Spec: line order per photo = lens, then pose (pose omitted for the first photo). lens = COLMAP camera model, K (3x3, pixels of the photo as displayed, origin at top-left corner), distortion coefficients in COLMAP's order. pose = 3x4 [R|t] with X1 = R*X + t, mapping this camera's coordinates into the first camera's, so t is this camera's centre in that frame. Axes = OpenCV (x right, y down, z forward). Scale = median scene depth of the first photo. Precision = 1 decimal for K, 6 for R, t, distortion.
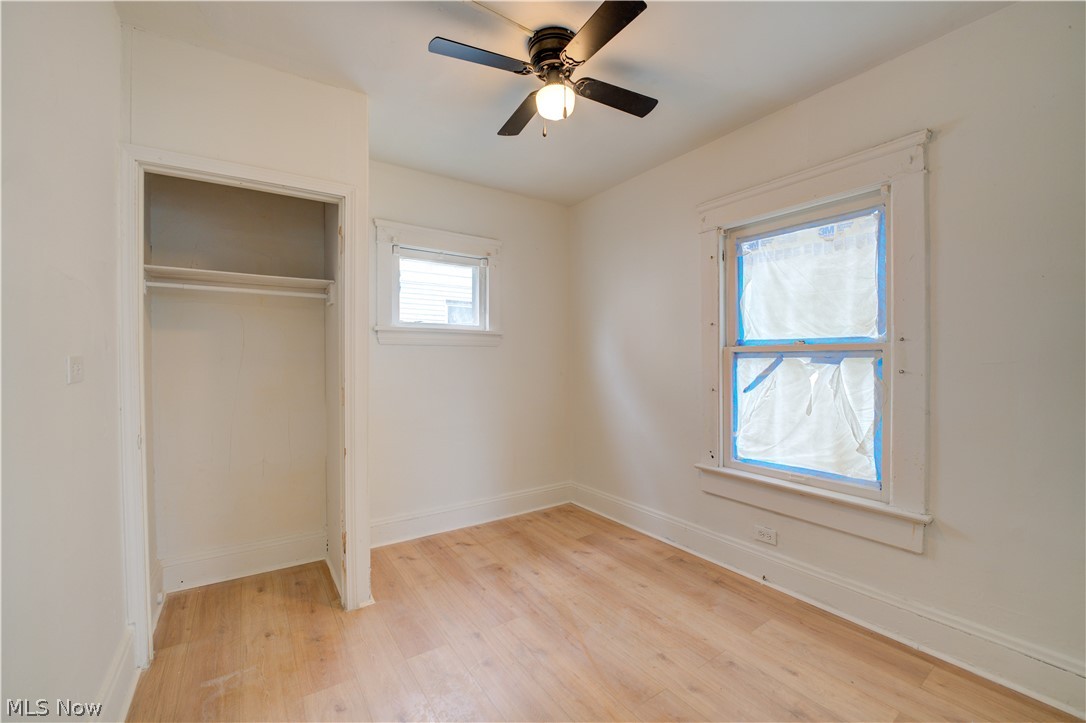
lens RADIAL K [[437.9, 0, 540.9], [0, 437.9, 364.3], [0, 0, 1]] dist [-0.028182, 0.004264]
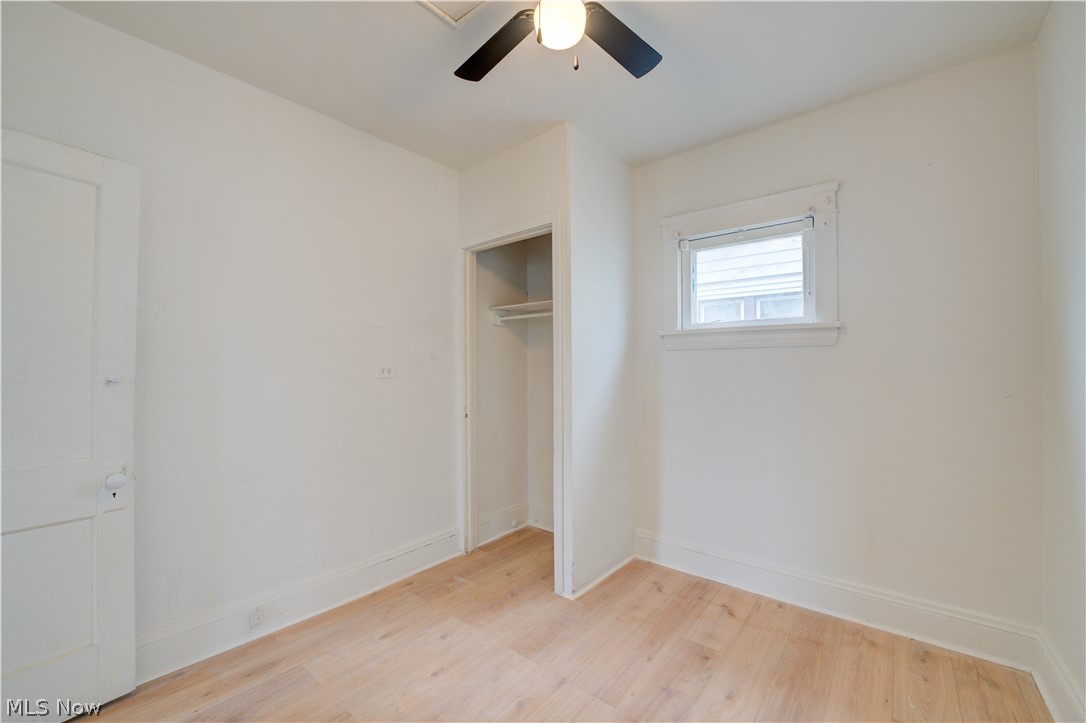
lens RADIAL K [[437.9, 0, 540.9], [0, 437.9, 364.3], [0, 0, 1]] dist [-0.028182, 0.004264]
pose [[0.276019, -0.006169, -0.961132, 0.465359], [-0.007801, 0.999932, -0.008659, -0.004866], [0.961121, 0.009888, 0.275952, 0.486248]]
